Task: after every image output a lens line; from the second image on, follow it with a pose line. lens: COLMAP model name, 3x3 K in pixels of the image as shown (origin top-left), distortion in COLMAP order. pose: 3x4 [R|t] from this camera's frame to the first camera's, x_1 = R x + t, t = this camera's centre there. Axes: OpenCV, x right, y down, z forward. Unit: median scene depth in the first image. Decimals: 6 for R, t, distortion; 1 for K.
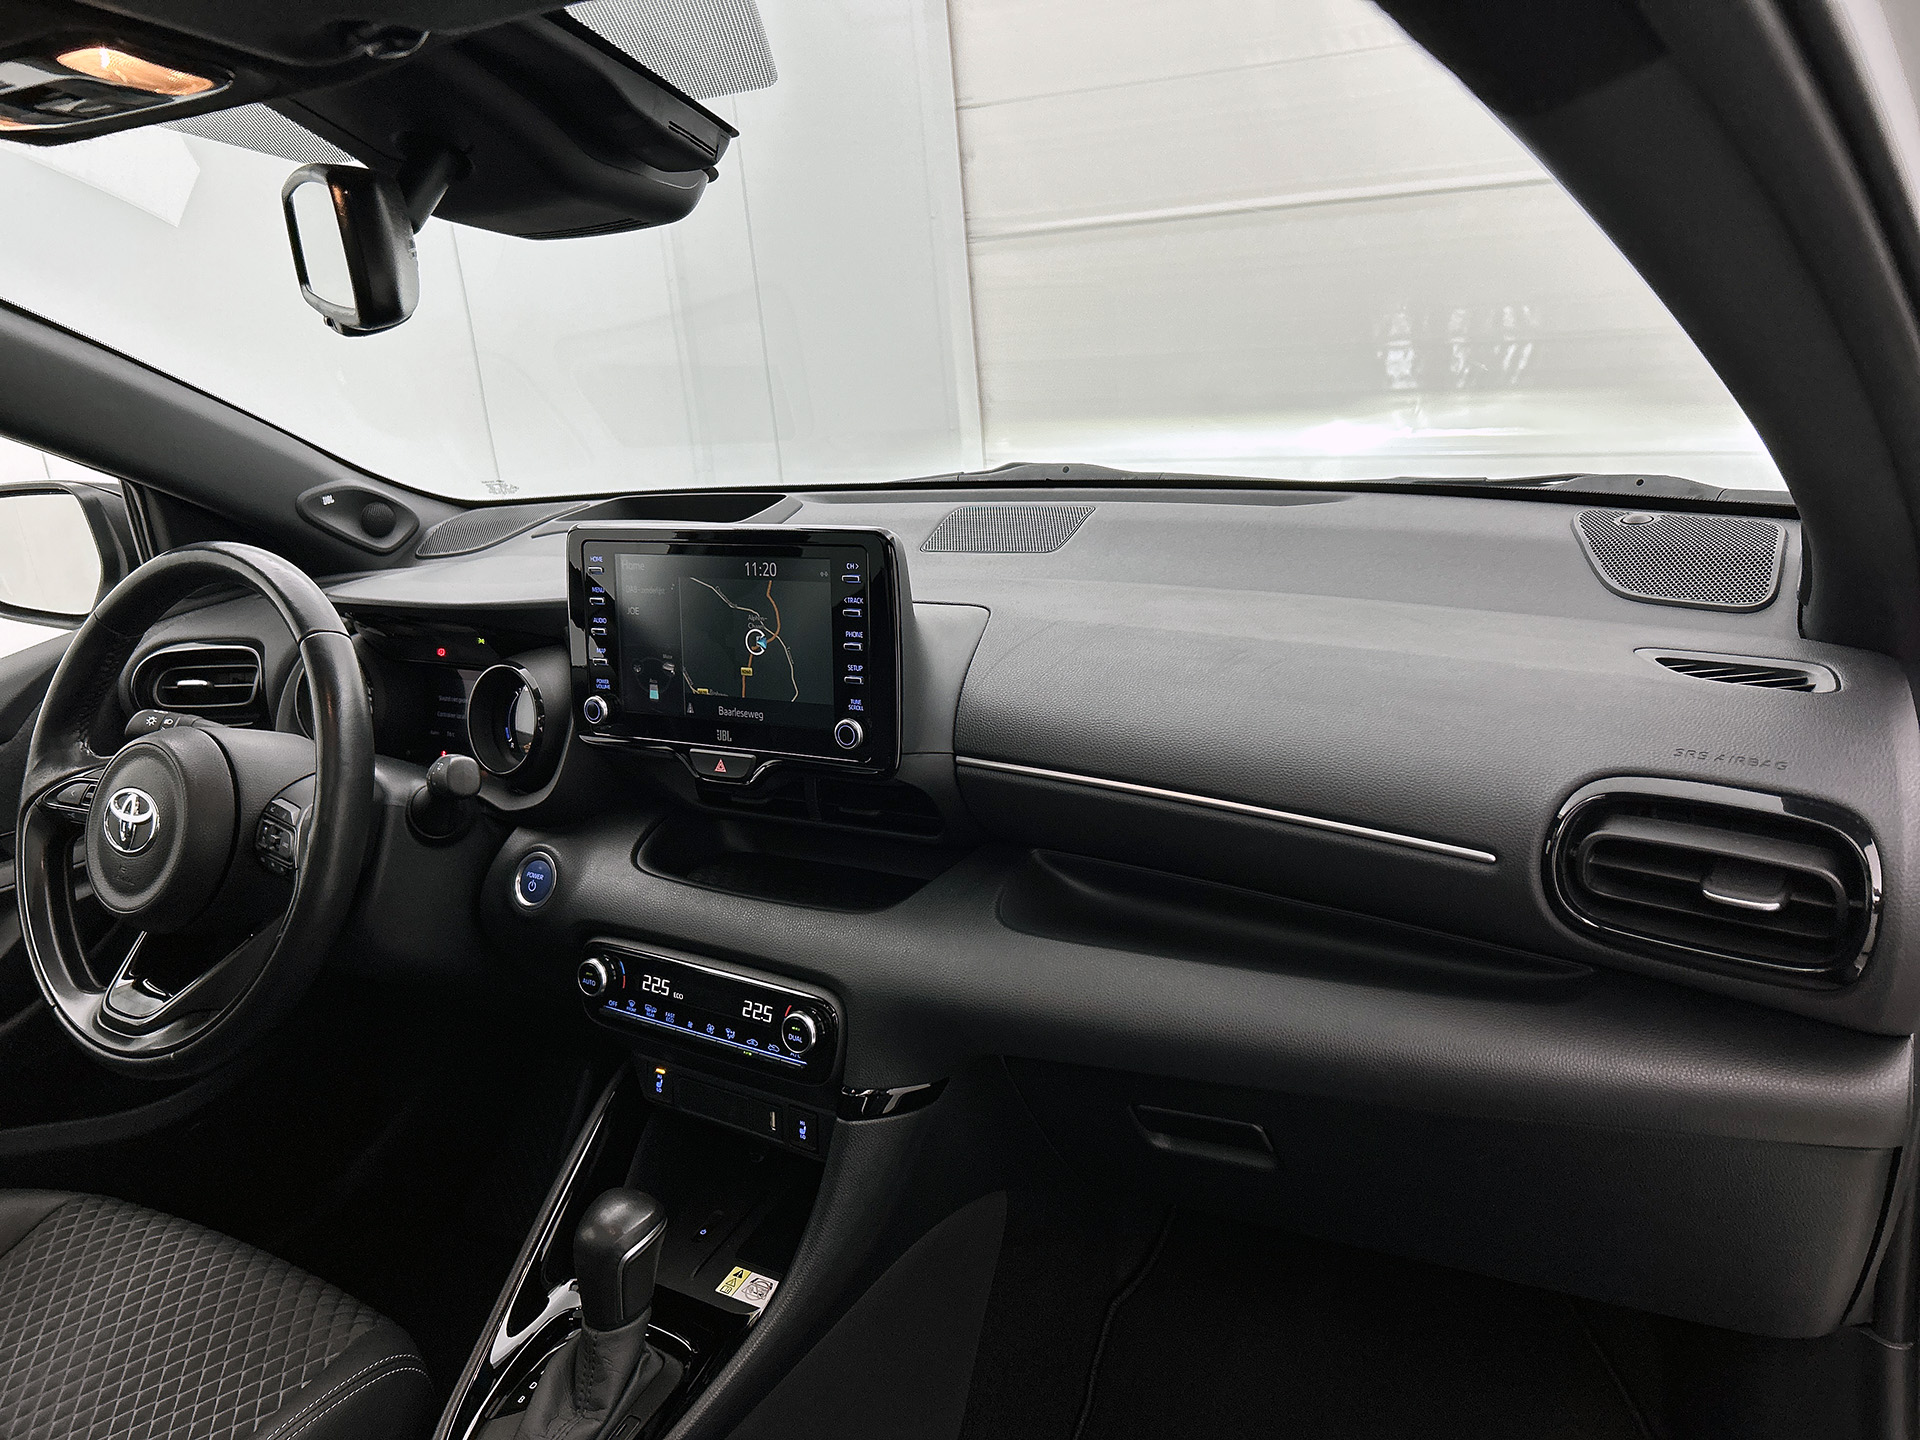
lens RADIAL K [[1443.5, 0, 957.7], [0, 1443.5, 695.9], [0, 0, 1]] dist [0.109598, -0.259827]
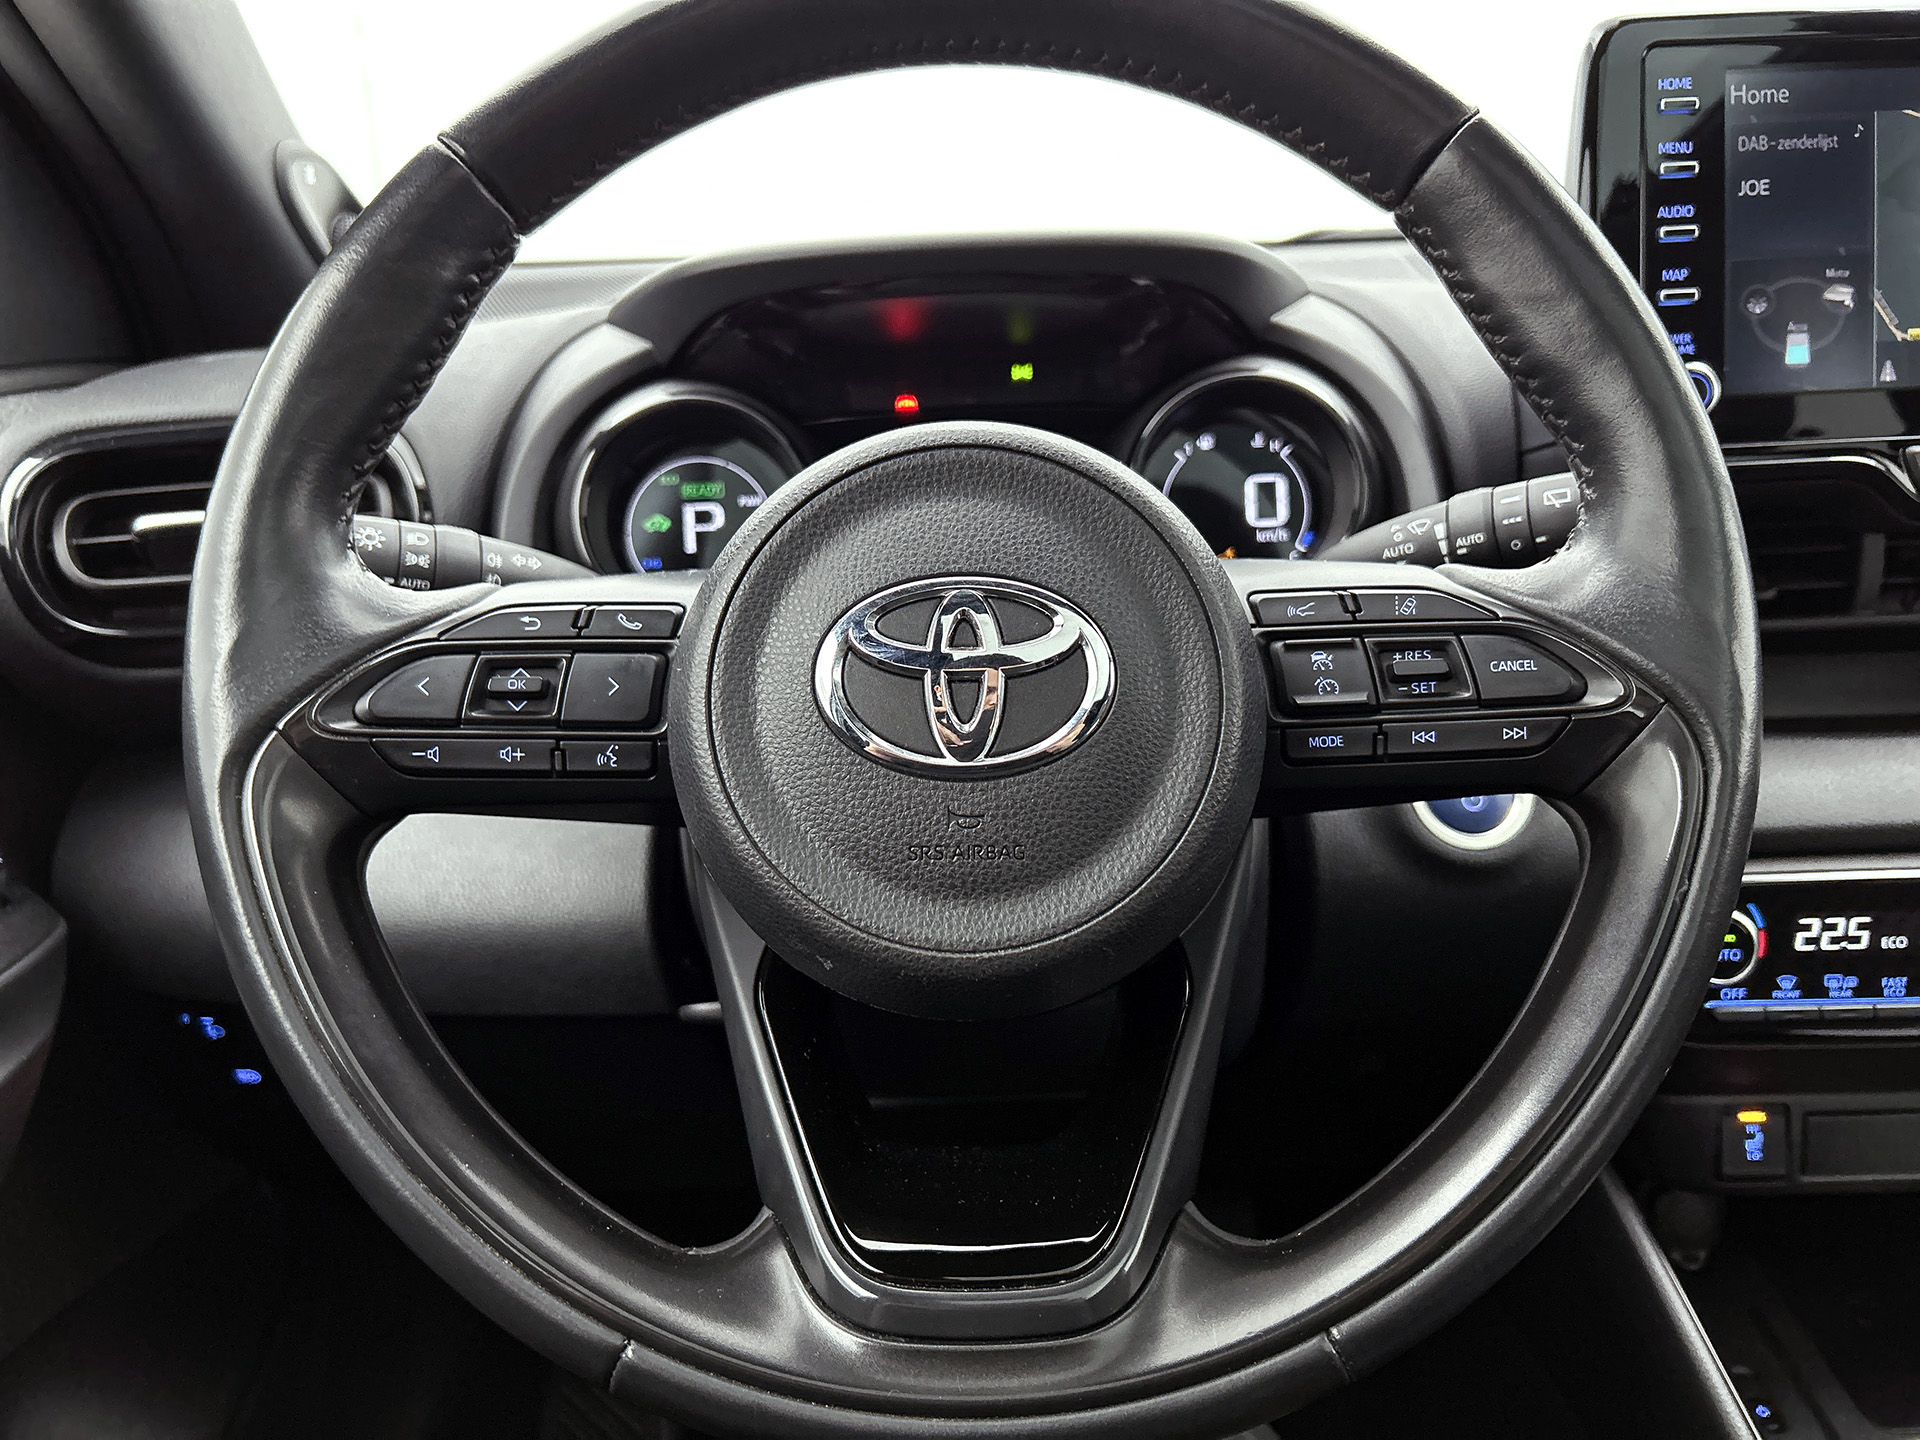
lens RADIAL K [[1486.4, 0, 960.4], [0, 1486.4, 708.3], [0, 0, 1]] dist [0.004250, 0.000574]
pose [[0.849743, -0.080359, 0.521037, -0.750603], [0.113568, 0.993013, -0.032063, 0.106865], [-0.514820, 0.086419, 0.852932, 0.732194]]
